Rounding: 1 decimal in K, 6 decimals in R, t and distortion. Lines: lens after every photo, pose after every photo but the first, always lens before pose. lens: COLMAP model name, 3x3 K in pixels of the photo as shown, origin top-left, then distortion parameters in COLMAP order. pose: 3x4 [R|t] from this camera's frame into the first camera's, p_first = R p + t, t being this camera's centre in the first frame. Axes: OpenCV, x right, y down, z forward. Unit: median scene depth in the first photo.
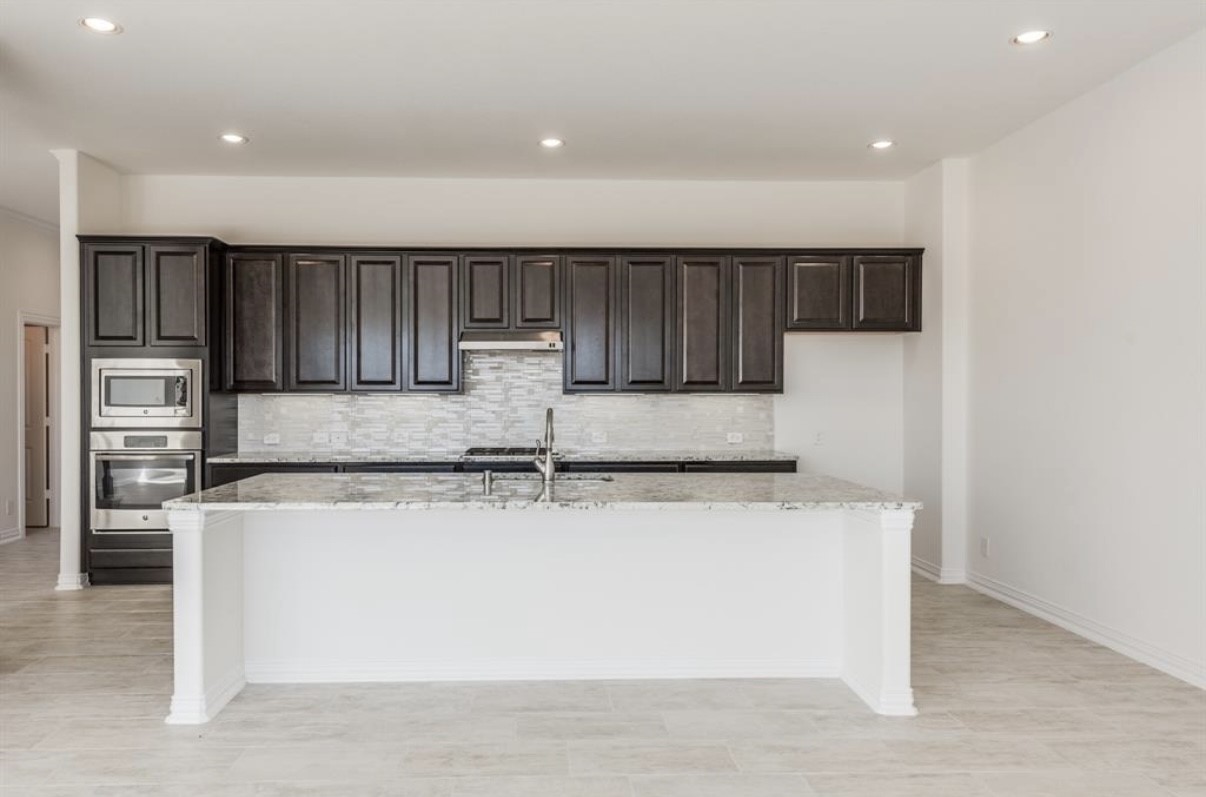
lens RADIAL K [[797.4, 0, 578.8], [0, 797.4, 408.2], [0, 0, 1]] dist [-0.009343, 0.001021]
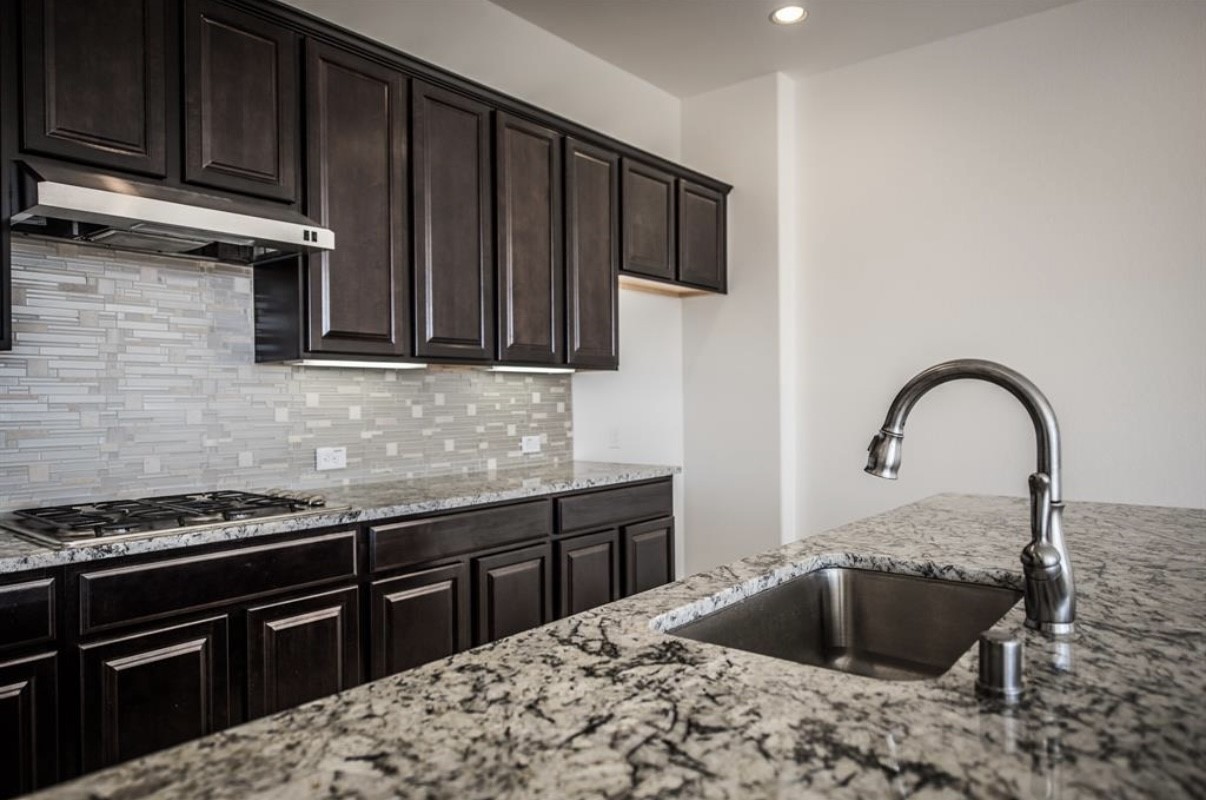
lens RADIAL K [[783.6, 0, 600.5], [0, 783.6, 403.2], [0, 0, 1]] dist [0.003558, -0.009430]
pose [[0.672572, -0.010494, 0.739958, -0.215608], [0.017721, 0.999841, -0.001928, 0.008237], [-0.739820, 0.014409, 0.672651, 0.588747]]
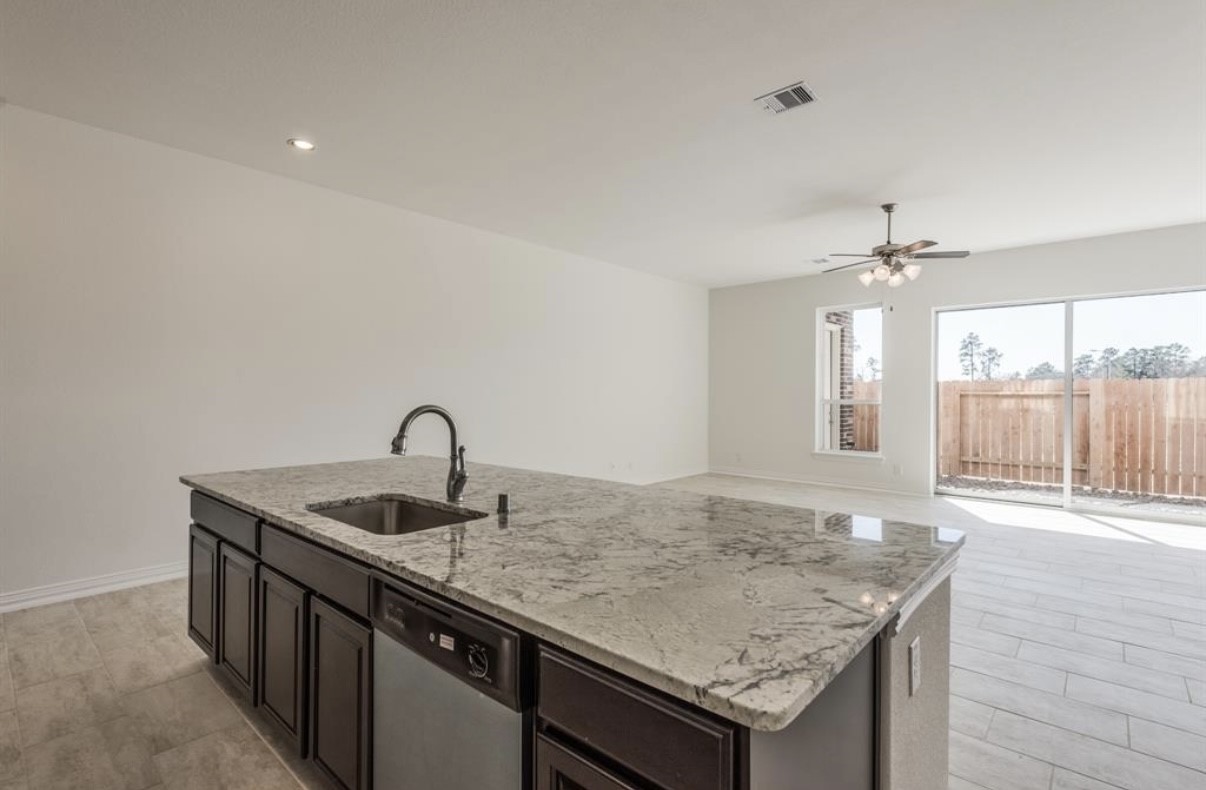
lens RADIAL K [[572.3, 0, 583.3], [0, 572.3, 391.3], [0, 0, 1]] dist [-0.000801, -0.000552]
pose [[-0.682343, 0.000159, 0.731032, -0.336151], [0.007463, 0.999949, 0.006748, -0.010274], [-0.730994, 0.010060, -0.682309, 0.815113]]
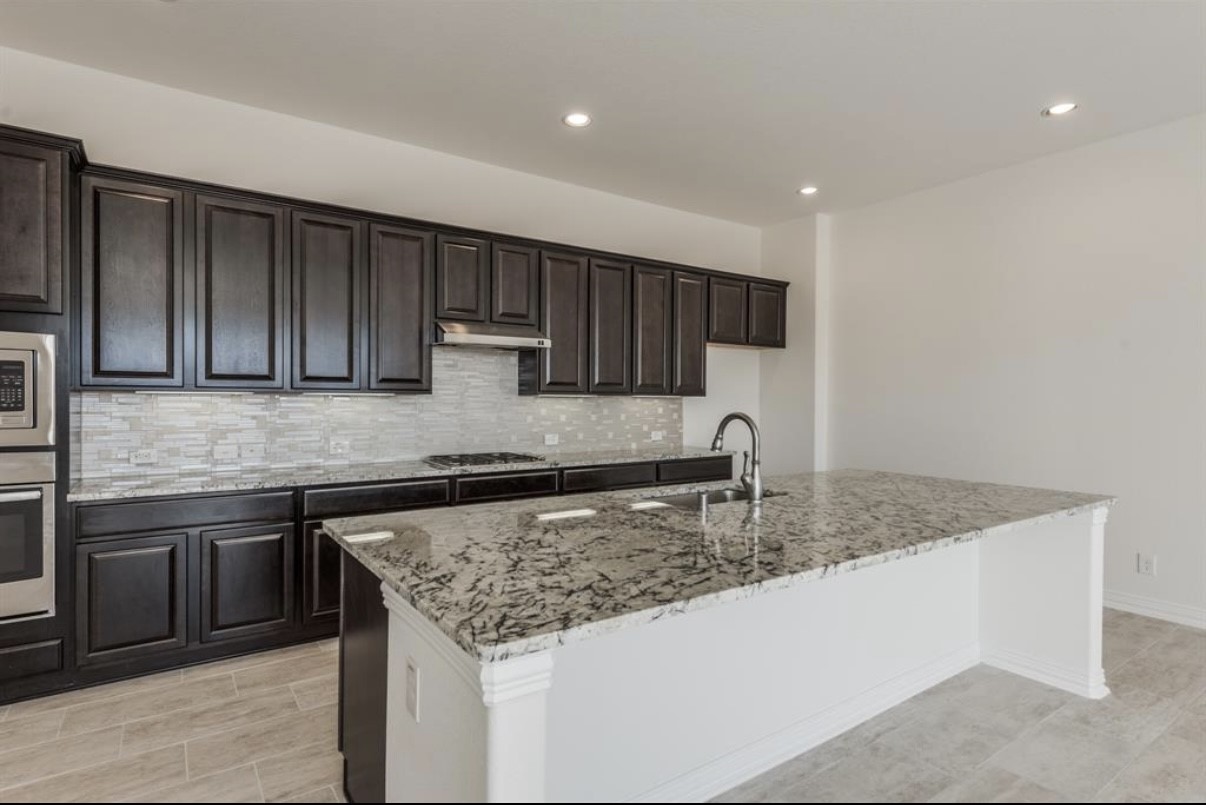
lens RADIAL K [[599.8, 0, 600.8], [0, 599.8, 400.2], [0, 0, 1]] dist [-0.003462, -0.001354]
pose [[0.852824, 0.003769, 0.522184, -0.318719], [0.001144, 0.999958, -0.009087, -0.005439], [-0.522197, 0.008347, 0.852784, 0.346138]]
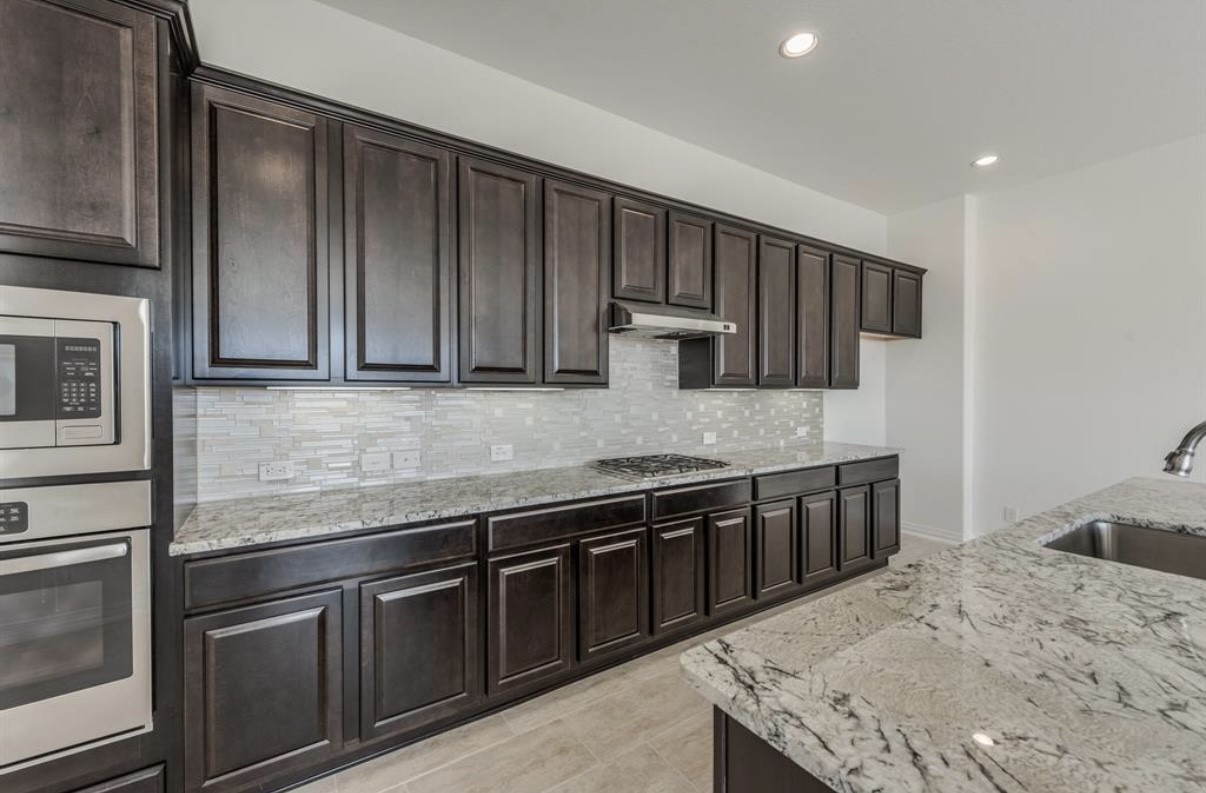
lens RADIAL K [[479.9, 0, 602.2], [0, 479.9, 395.1], [0, 0, 1]] dist [0.002246, -0.002682]
pose [[0.871949, -0.003066, 0.489587, -0.353033], [0.007824, 0.999940, -0.007673, -0.008723], [-0.489535, 0.010521, 0.871920, 0.607296]]
